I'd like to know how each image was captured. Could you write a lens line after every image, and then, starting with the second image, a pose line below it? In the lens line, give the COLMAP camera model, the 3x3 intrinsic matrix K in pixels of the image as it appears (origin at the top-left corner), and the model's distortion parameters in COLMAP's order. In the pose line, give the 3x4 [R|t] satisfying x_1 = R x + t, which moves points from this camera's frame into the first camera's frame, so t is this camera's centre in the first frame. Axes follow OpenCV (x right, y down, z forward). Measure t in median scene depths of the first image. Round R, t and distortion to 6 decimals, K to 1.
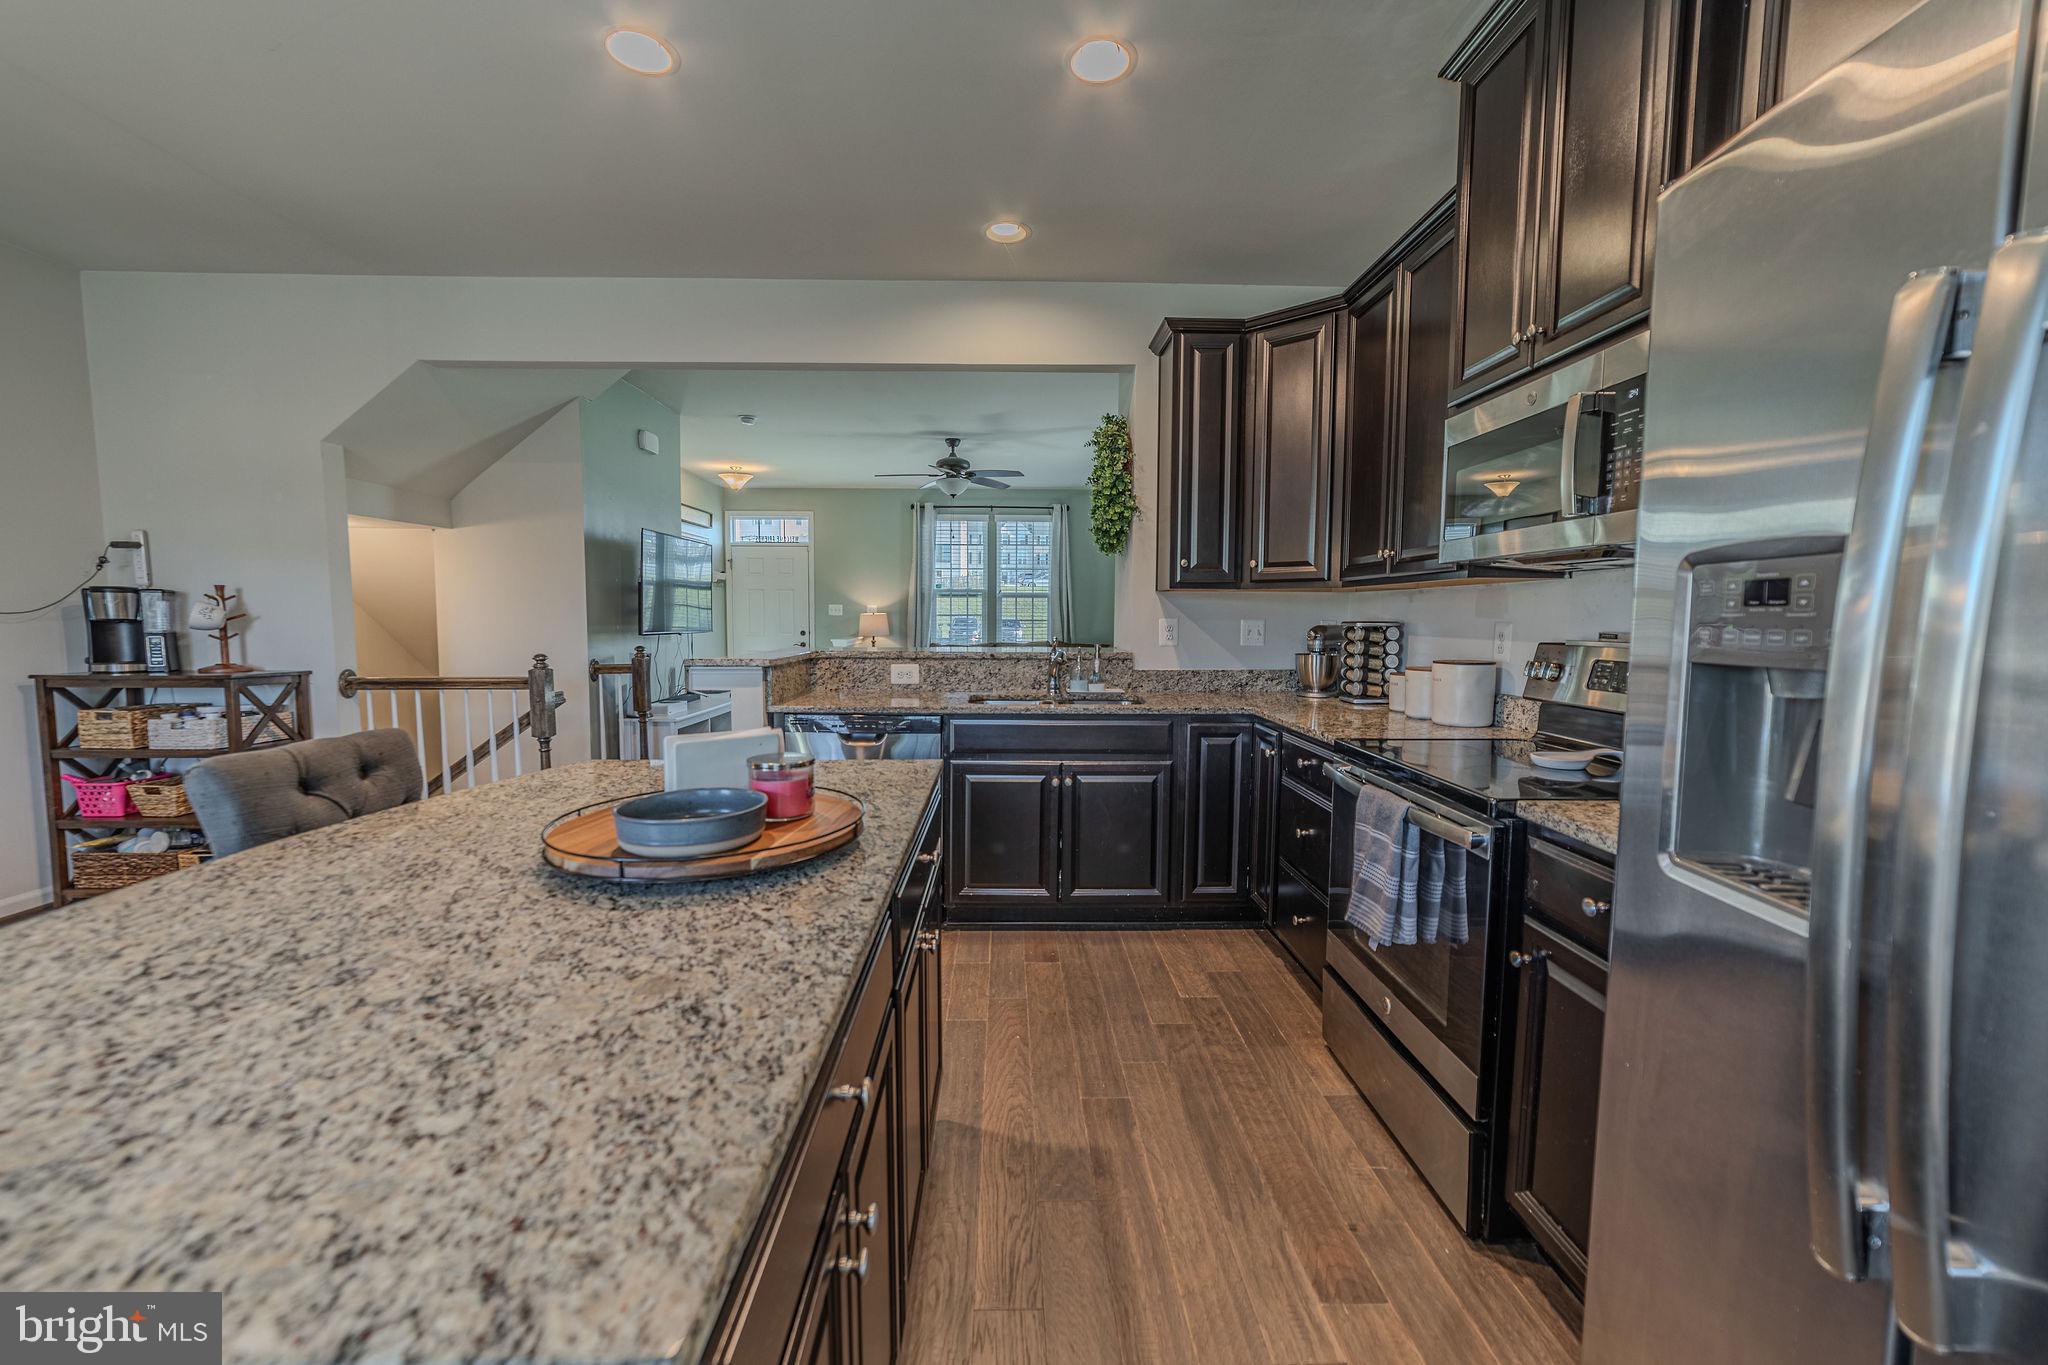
lens RADIAL K [[795.3, 0, 1021.7], [0, 795.3, 678.9], [0, 0, 1]] dist [-0.024065, 0.009461]
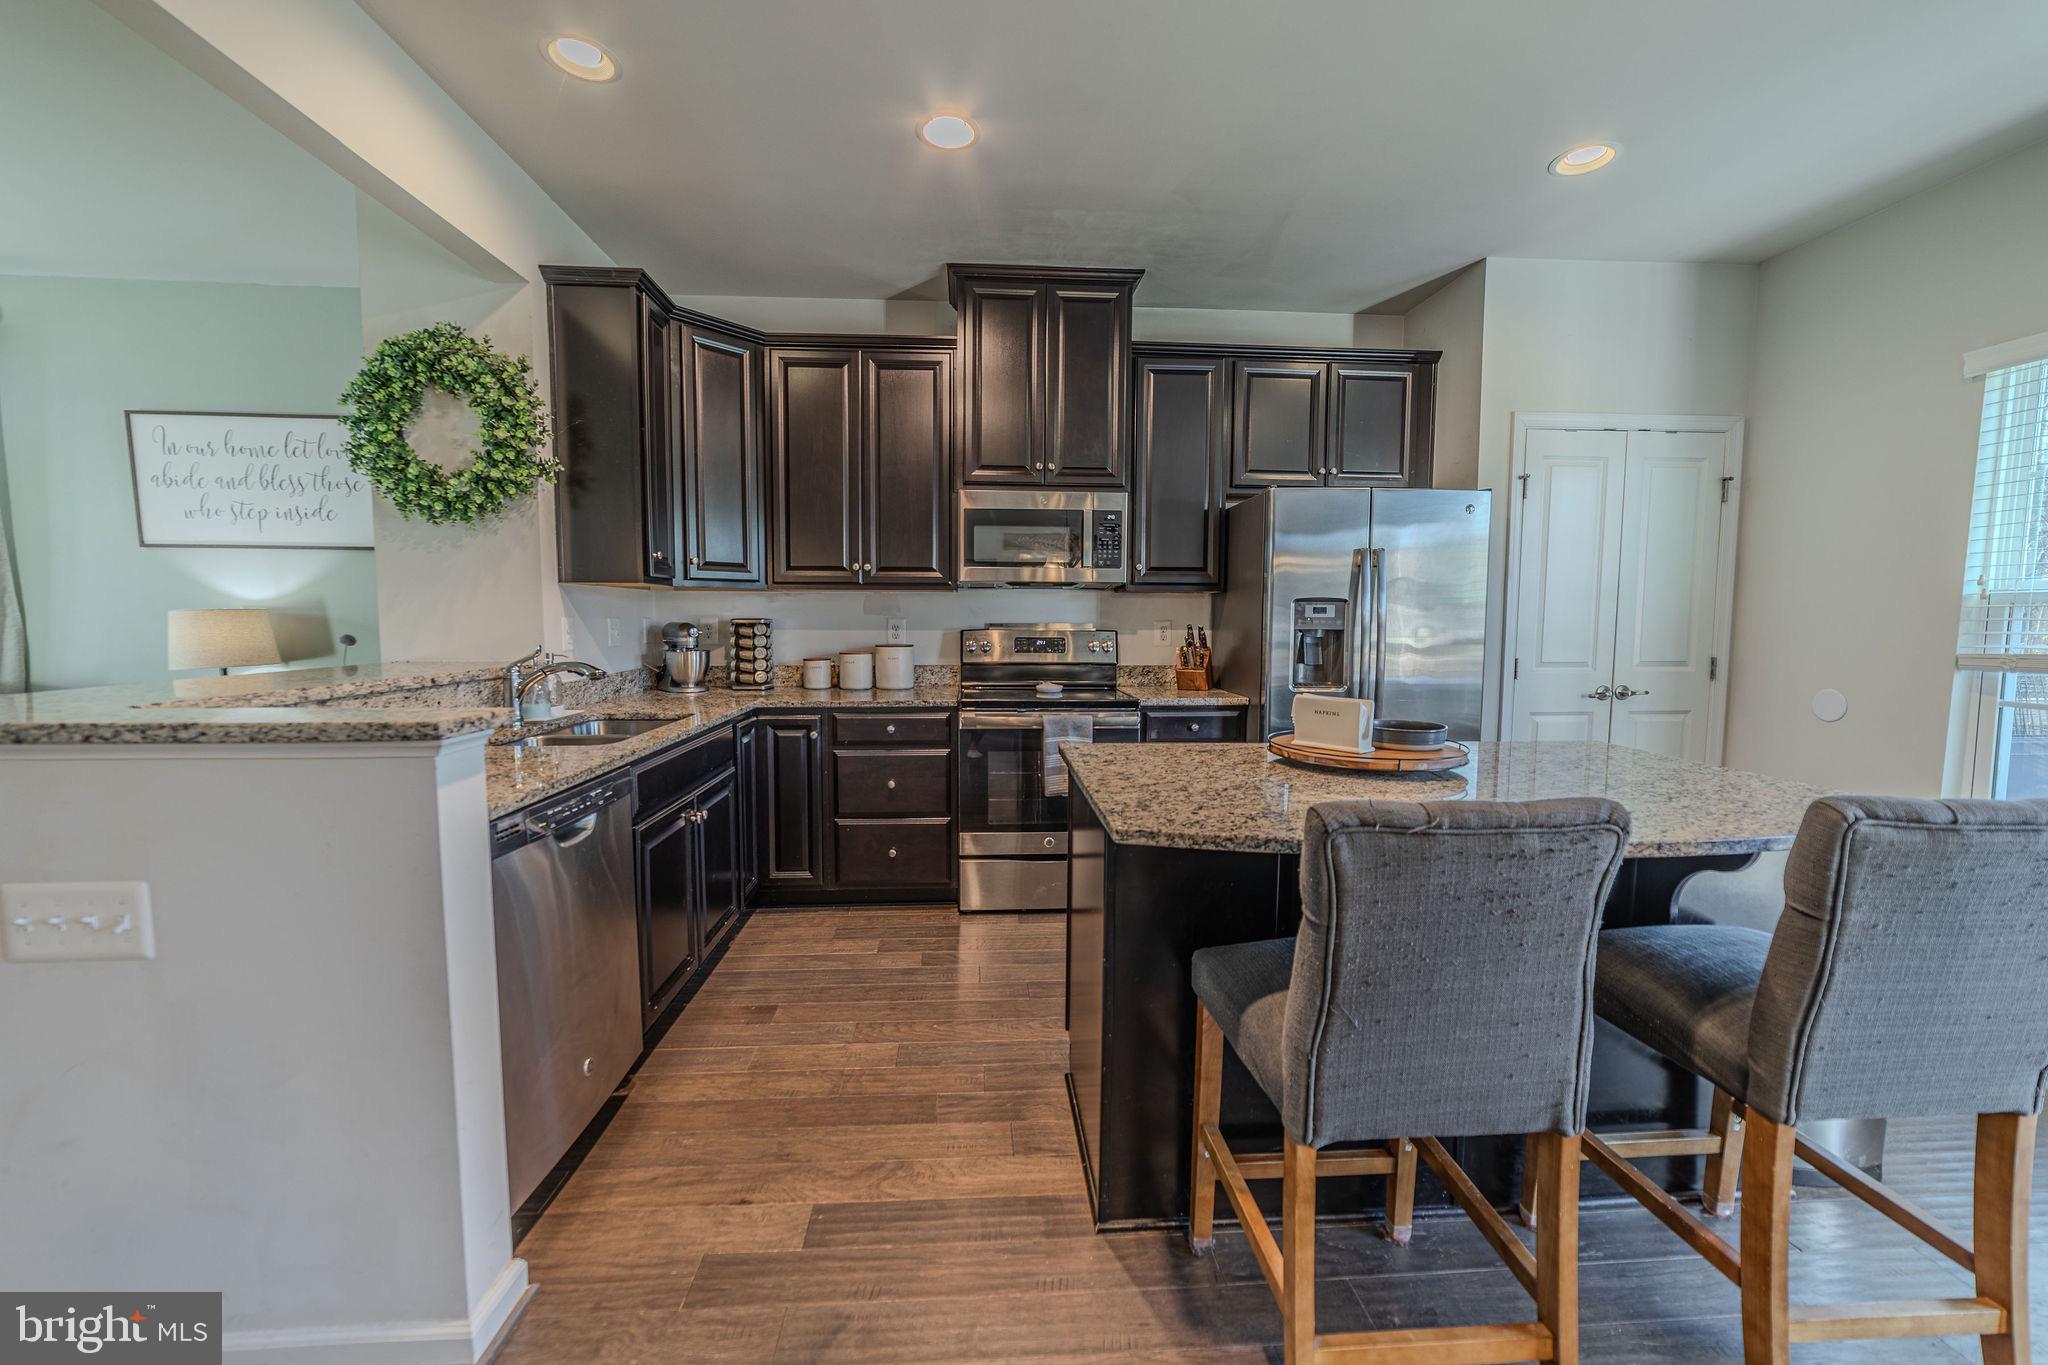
lens RADIAL K [[795.3, 0, 1021.7], [0, 795.3, 678.9], [0, 0, 1]] dist [-0.024065, 0.009461]
pose [[-0.045080, -0.085053, 0.995356, -0.251212], [0.075391, 0.993238, 0.088286, -0.019396], [-0.996135, 0.079020, -0.038363, 0.226481]]
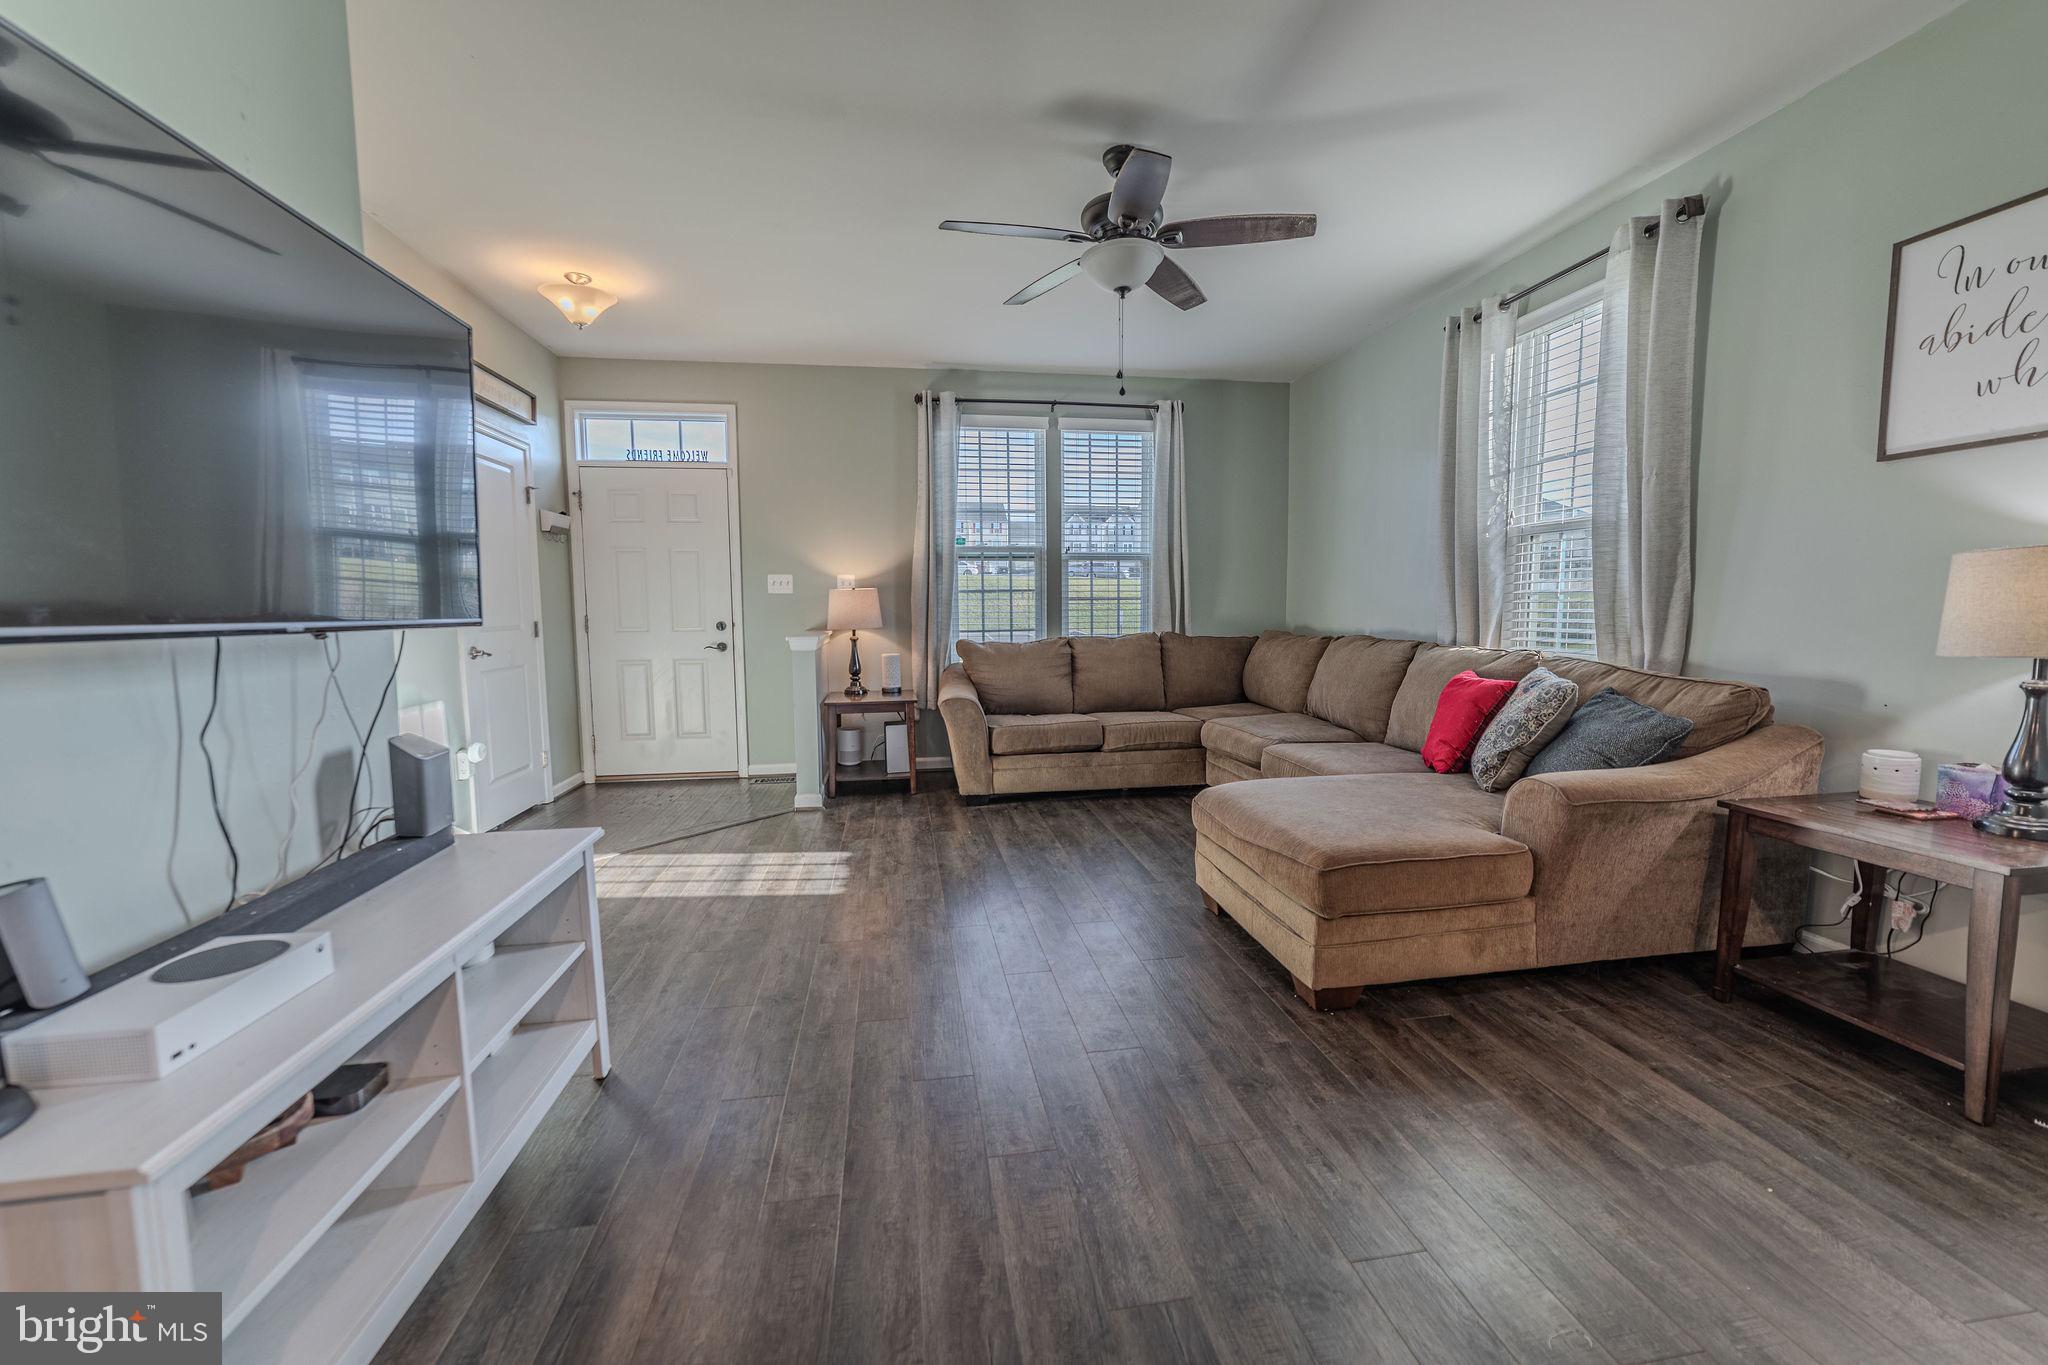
lens RADIAL K [[795.3, 0, 1021.7], [0, 795.3, 678.9], [0, 0, 1]] dist [-0.024065, 0.009461]
pose [[0.990173, -0.025698, 0.137464, -0.146913], [0.024102, 0.999622, 0.013260, -0.023569], [-0.137752, -0.009816, 0.990418, 0.429006]]
